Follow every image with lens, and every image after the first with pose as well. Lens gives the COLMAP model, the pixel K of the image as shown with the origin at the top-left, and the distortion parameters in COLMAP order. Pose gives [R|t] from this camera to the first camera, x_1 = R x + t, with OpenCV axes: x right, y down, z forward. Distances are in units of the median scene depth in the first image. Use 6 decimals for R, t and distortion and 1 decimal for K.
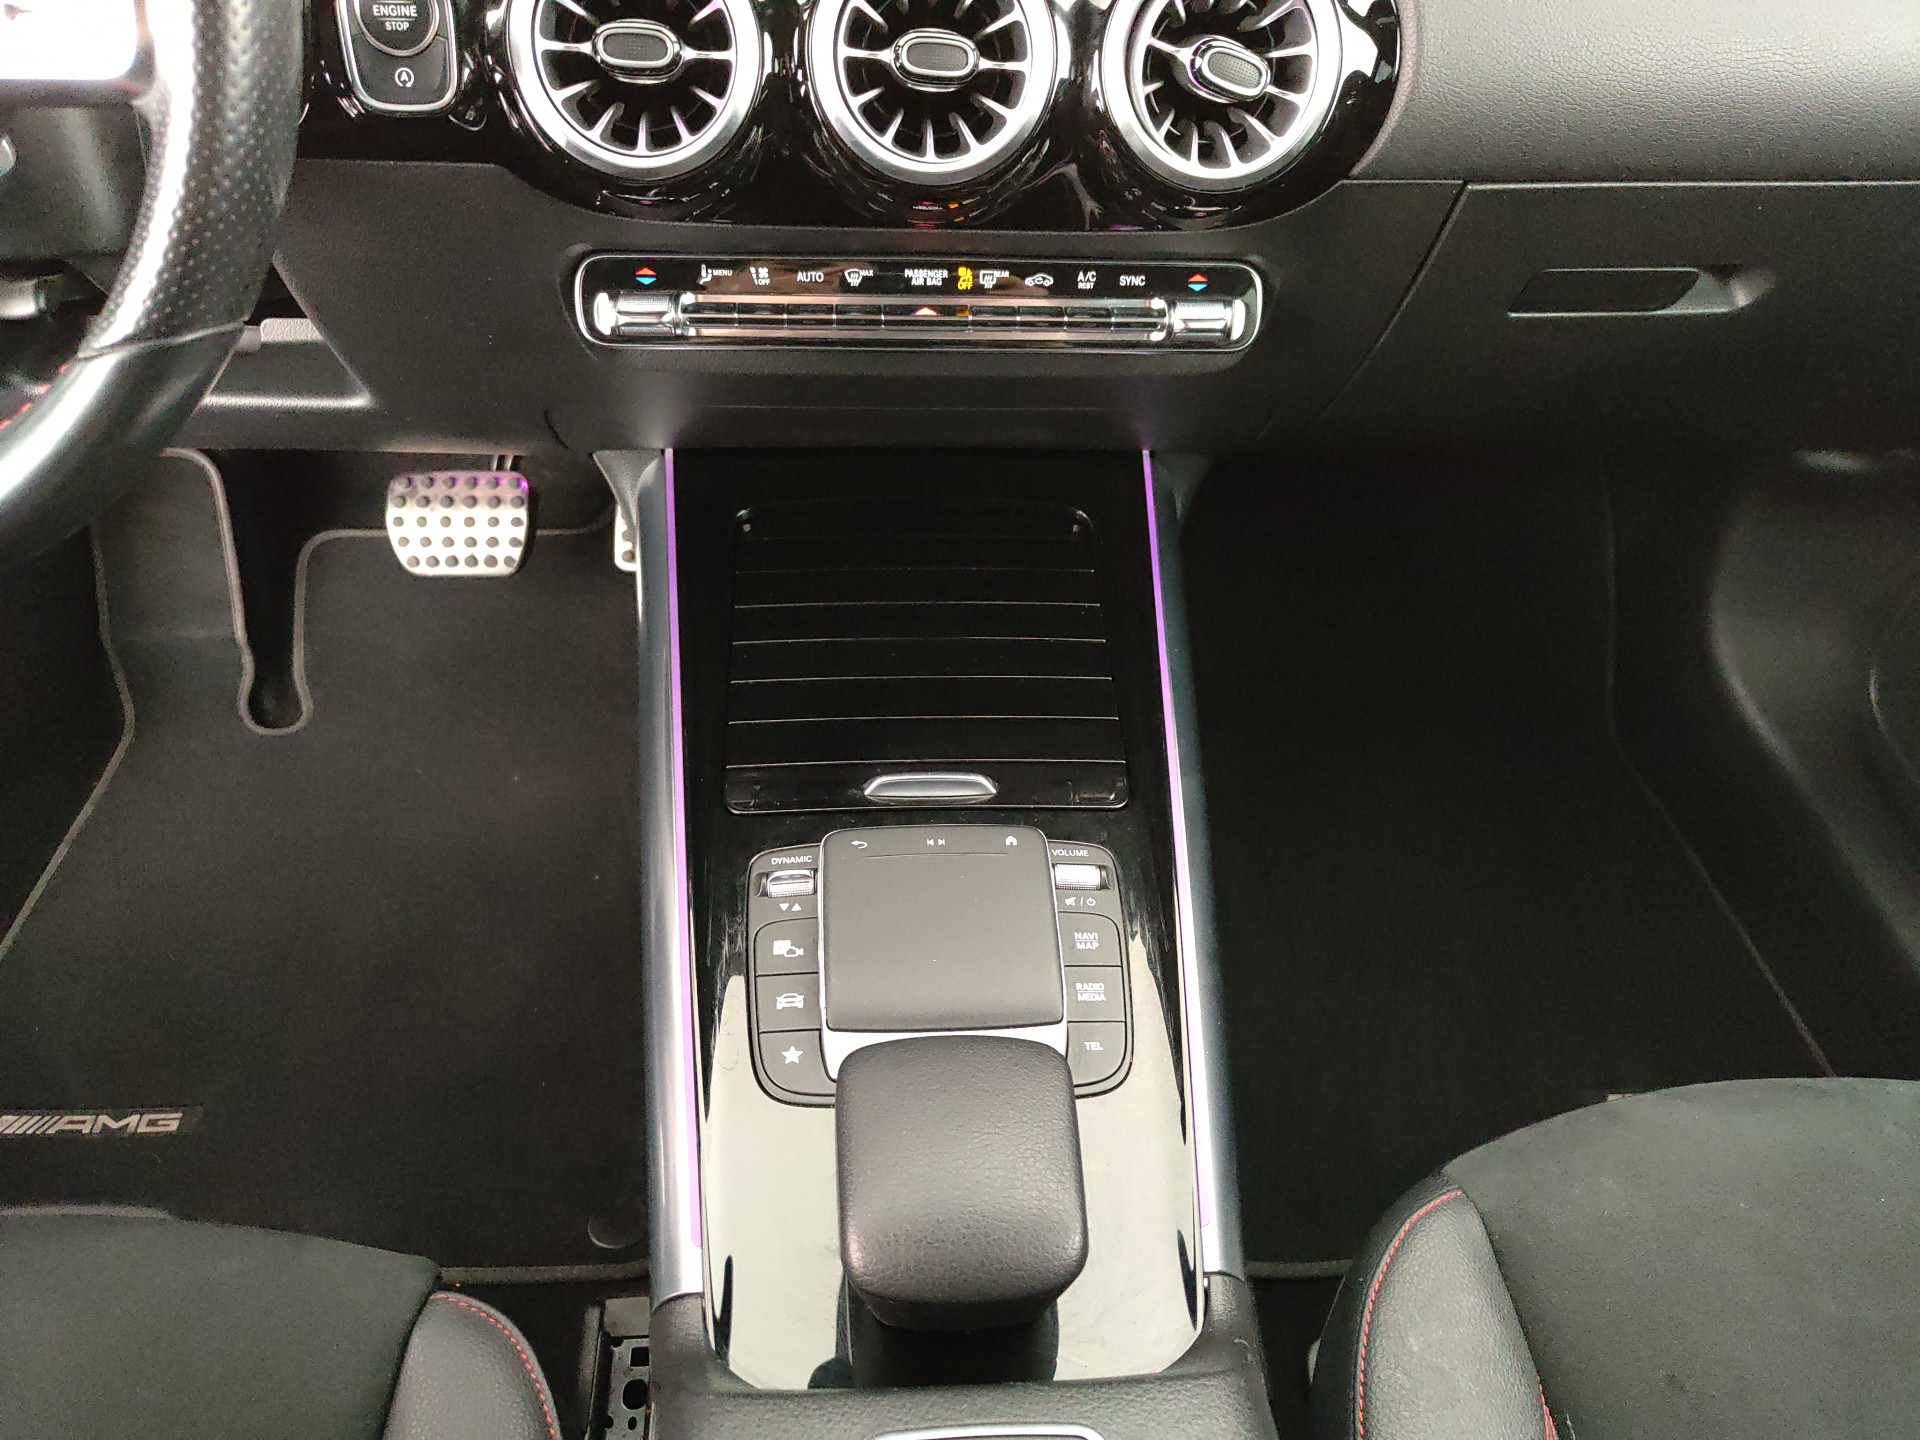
lens RADIAL K [[1381.9, 0, 976.5], [0, 1381.9, 727.0], [0, 0, 1]] dist [0.016712, -0.045857]
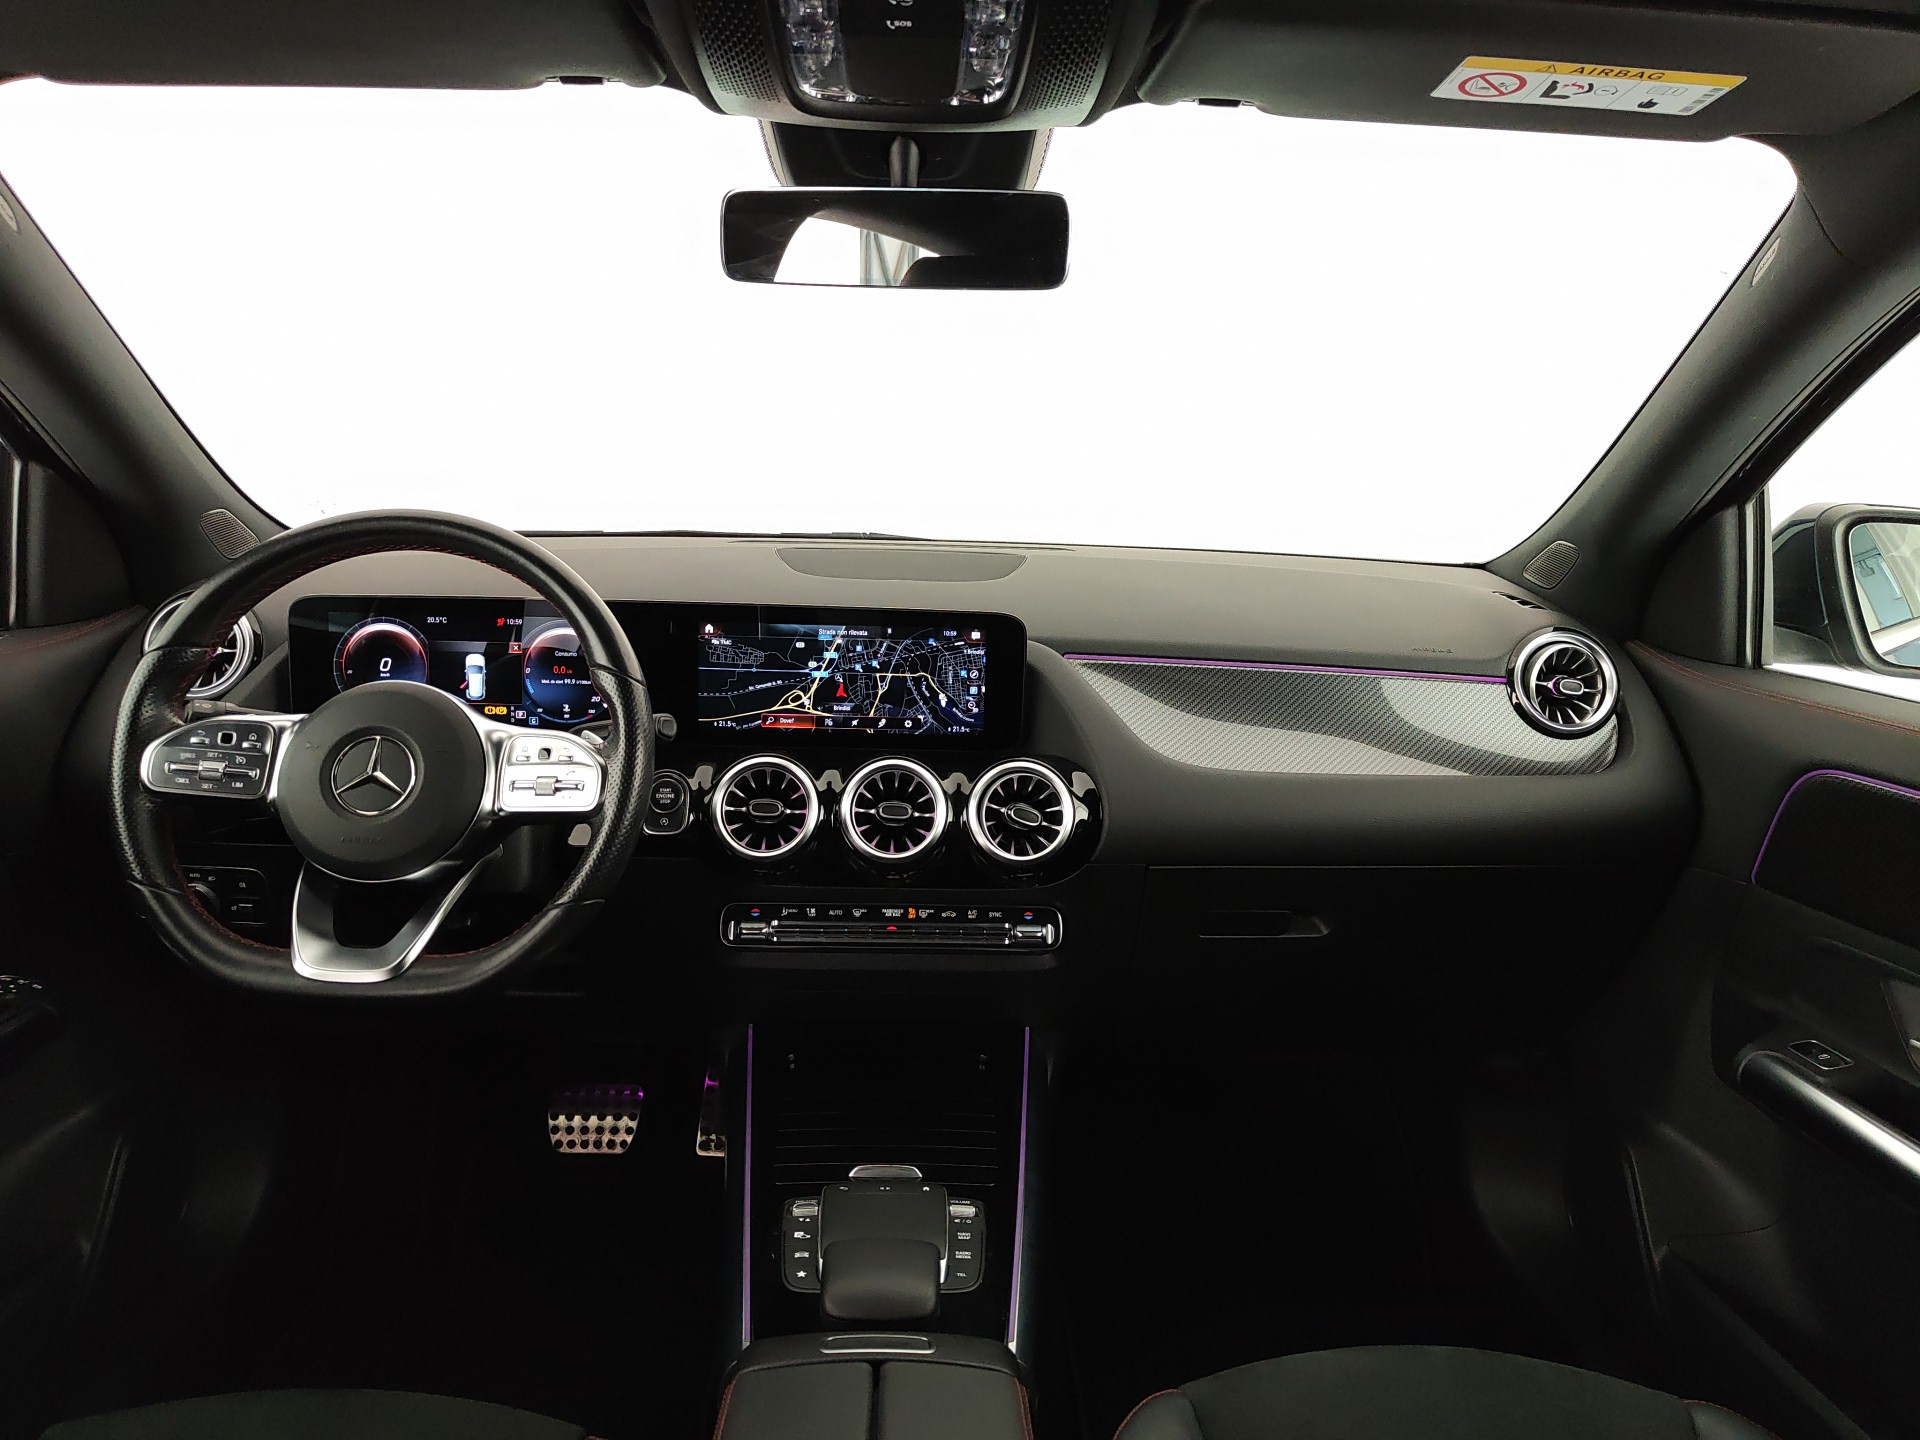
lens RADIAL K [[1381.9, 0, 982.6], [0, 1381.9, 703.9], [0, 0, 1]] dist [0.016712, -0.045857]
pose [[0.999794, -0.011412, -0.016778, 0.134229], [0.000412, 0.838103, -0.545512, 0.529153], [0.020287, 0.545393, 0.837935, -0.871911]]
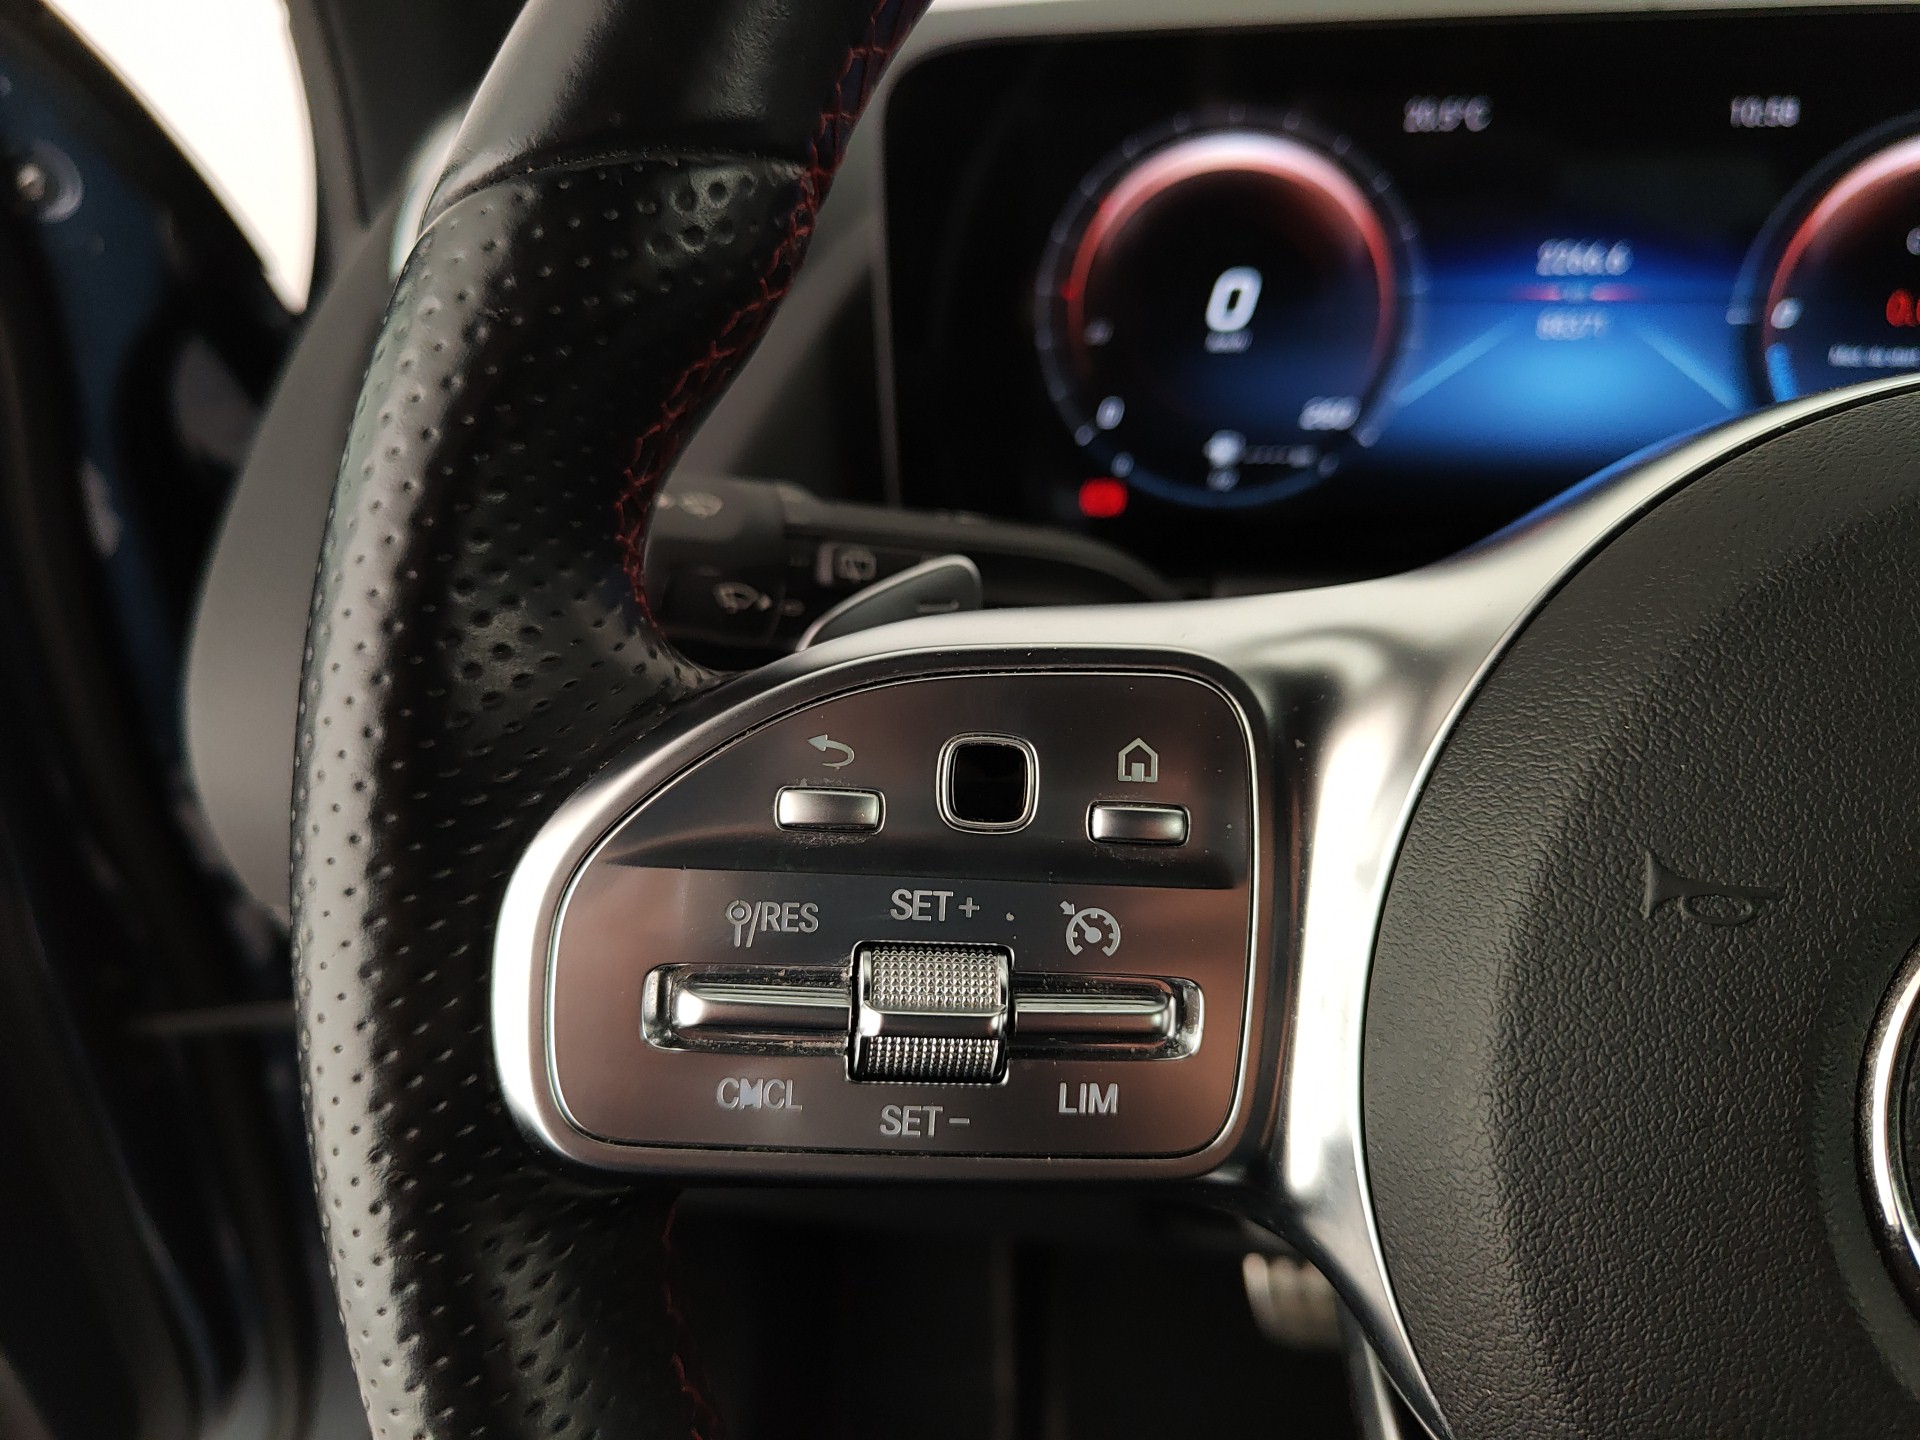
lens RADIAL K [[1381.9, 0, 968.9], [0, 1381.9, 752.1], [0, 0, 1]] dist [0.016712, -0.045857]
pose [[0.983214, 0.016687, -0.181693, -0.787171], [-0.072229, 0.950056, -0.303606, -0.296368], [0.167553, 0.311633, 0.935313, 0.322163]]
